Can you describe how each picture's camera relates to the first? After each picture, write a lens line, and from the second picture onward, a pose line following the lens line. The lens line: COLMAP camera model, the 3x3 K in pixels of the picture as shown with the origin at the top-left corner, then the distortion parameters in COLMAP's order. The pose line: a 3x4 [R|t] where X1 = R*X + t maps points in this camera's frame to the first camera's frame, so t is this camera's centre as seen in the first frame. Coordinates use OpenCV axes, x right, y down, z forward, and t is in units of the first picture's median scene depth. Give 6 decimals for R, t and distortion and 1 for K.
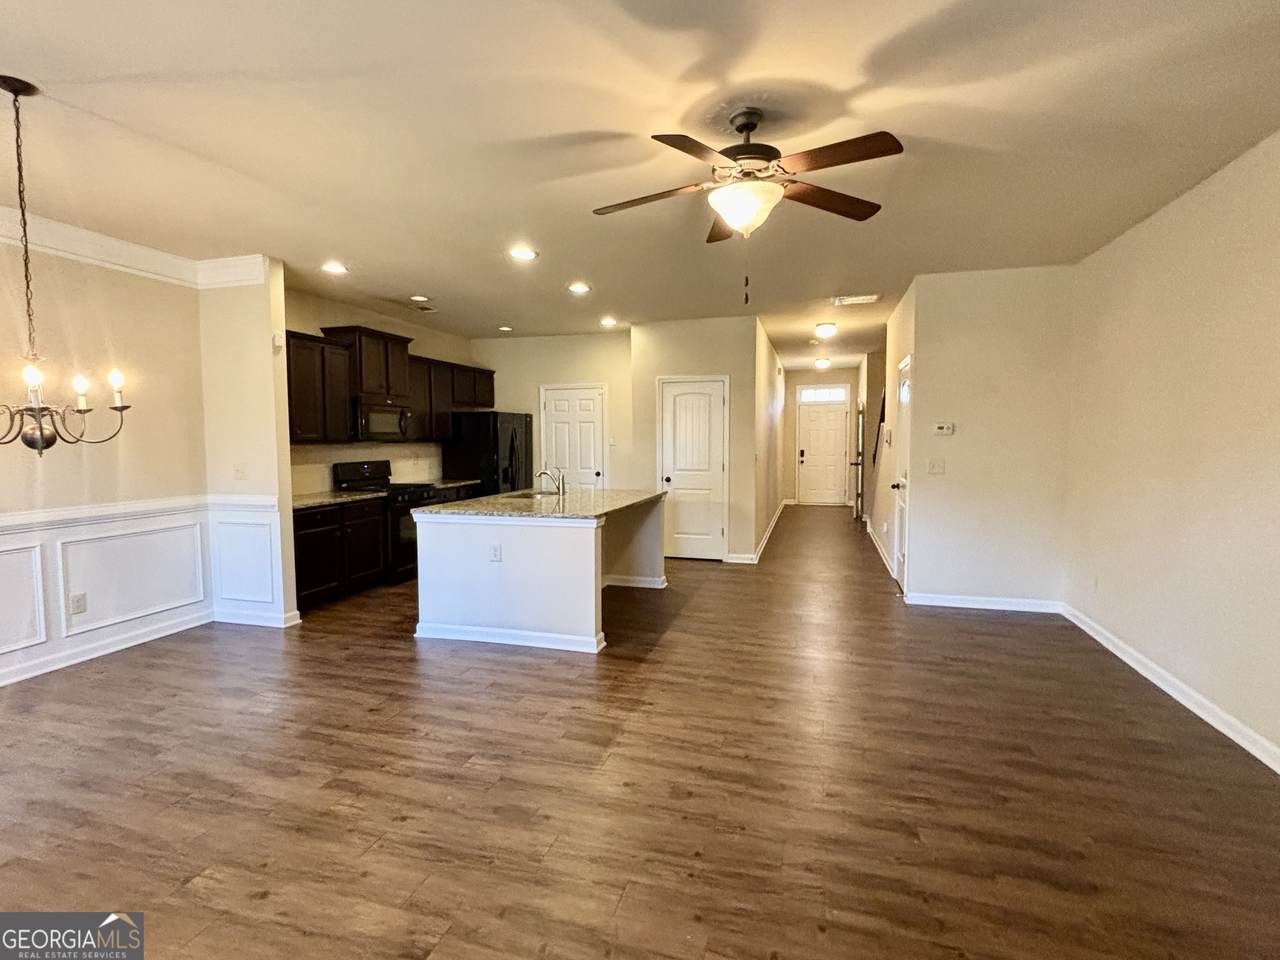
lens RADIAL K [[623.3, 0, 635.3], [0, 623.3, 471.5], [0, 0, 1]] dist [0.010232, -0.004792]
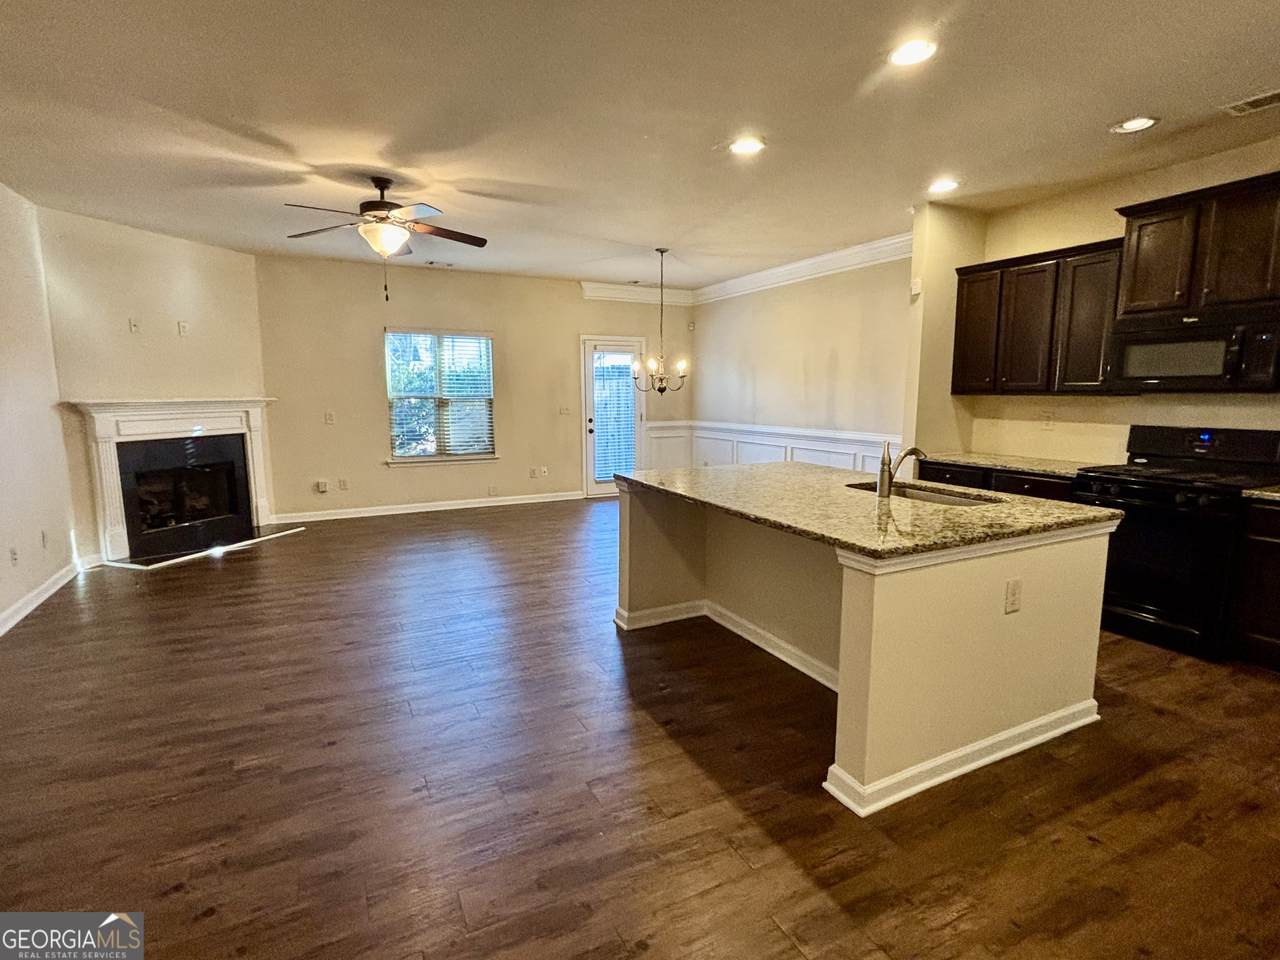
lens RADIAL K [[623.3, 0, 632.0], [0, 623.3, 483.3], [0, 0, 1]] dist [0.010232, -0.004792]
pose [[-0.735029, 0.102719, -0.670209, 0.622001], [-0.034011, 0.981628, 0.187749, -0.102298], [0.677182, 0.160796, -0.718032, 1.967676]]
